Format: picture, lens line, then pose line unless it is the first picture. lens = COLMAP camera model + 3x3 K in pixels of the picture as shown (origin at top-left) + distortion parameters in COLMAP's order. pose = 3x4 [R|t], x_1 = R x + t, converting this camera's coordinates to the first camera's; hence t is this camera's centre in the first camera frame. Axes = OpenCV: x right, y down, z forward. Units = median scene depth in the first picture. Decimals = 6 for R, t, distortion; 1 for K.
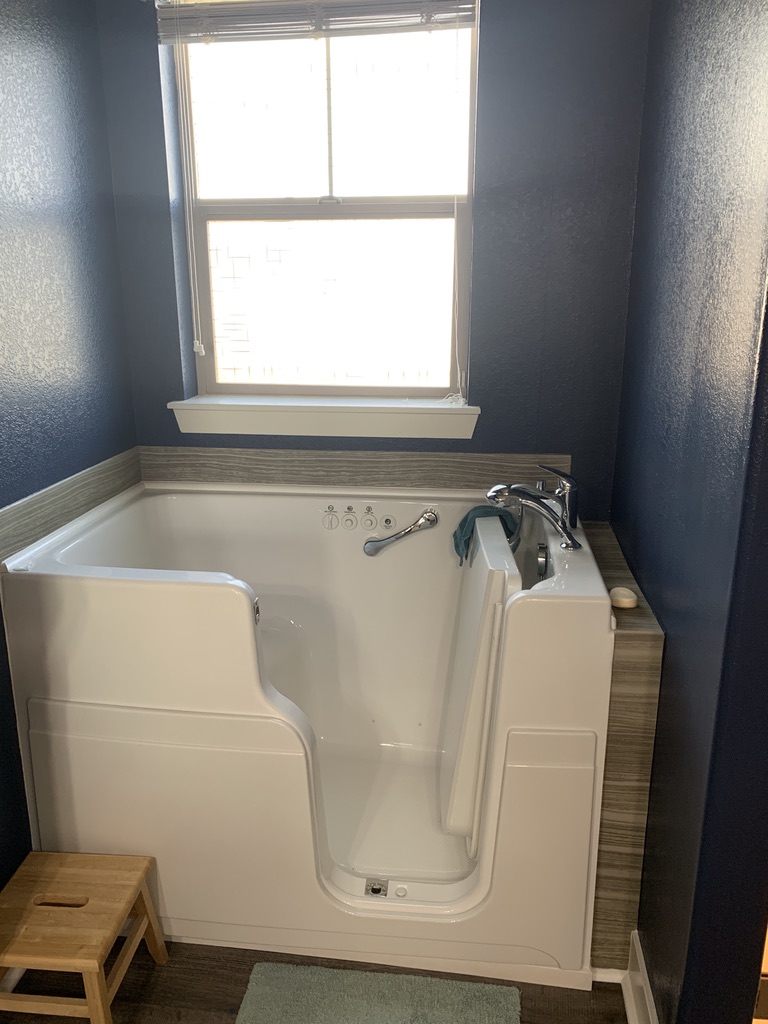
lens RADIAL K [[775.7, 0, 384.0], [0, 775.7, 512.0], [0, 0, 1]] dist [0.048438, -0.070501]
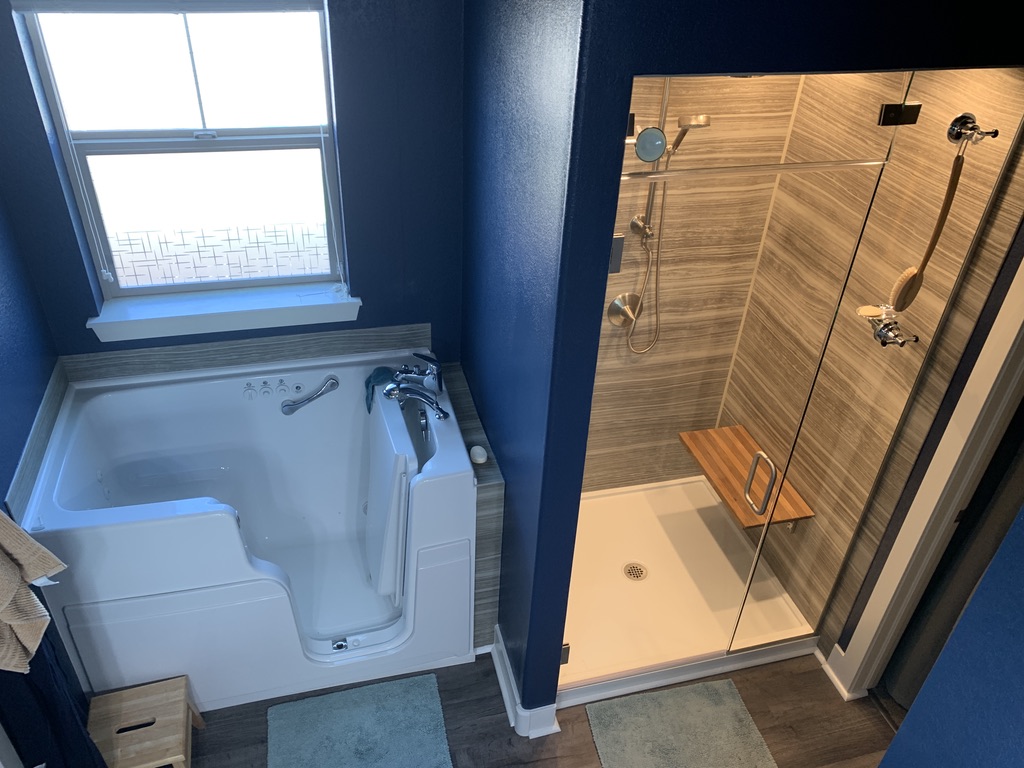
lens RADIAL K [[775.7, 0, 512.0], [0, 775.7, 384.0], [0, 0, 1]] dist [0.048438, -0.070501]
pose [[0.922739, -0.175610, 0.343096, -0.130860], [0.049449, 0.936755, 0.346475, -0.507344], [-0.382241, -0.302740, 0.873064, -0.318482]]
